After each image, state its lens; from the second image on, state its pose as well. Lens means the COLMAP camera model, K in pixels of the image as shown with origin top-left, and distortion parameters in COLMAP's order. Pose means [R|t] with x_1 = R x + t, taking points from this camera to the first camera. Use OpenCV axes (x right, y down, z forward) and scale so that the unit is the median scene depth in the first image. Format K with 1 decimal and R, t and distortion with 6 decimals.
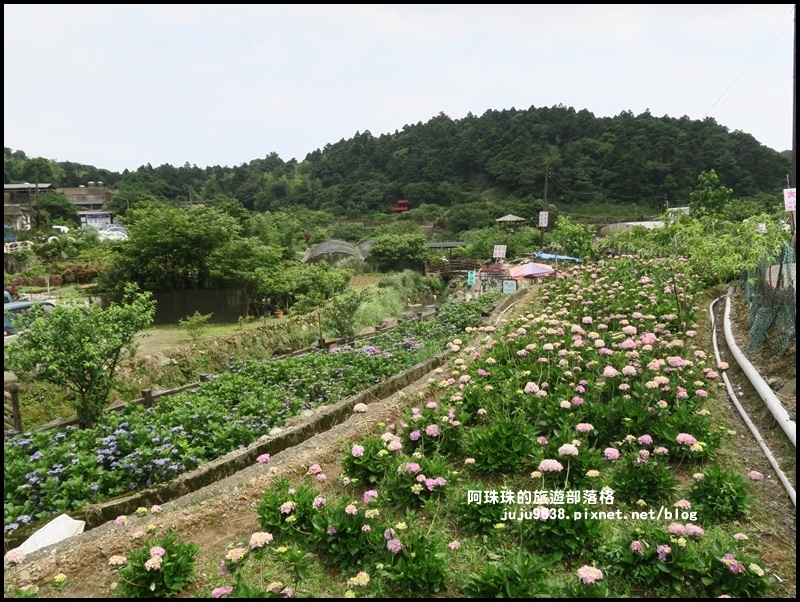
lens RADIAL K [[641.4, 0, 400.0], [0, 641.4, 301.0], [0, 0, 1]] dist [-0.001804, -0.001418]
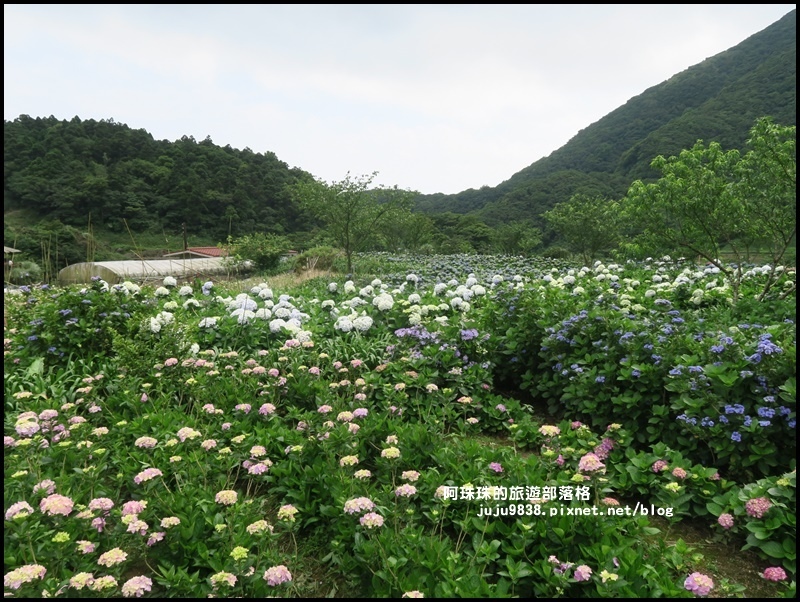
lens RADIAL K [[641.4, 0, 400.0], [0, 641.4, 301.0], [0, 0, 1]] dist [-0.001804, -0.001418]
pose [[0.815172, -0.024966, 0.578681, 0.070207], [0.052614, 0.998132, -0.031053, -0.014303], [-0.576825, 0.055760, 0.814962, 0.090035]]
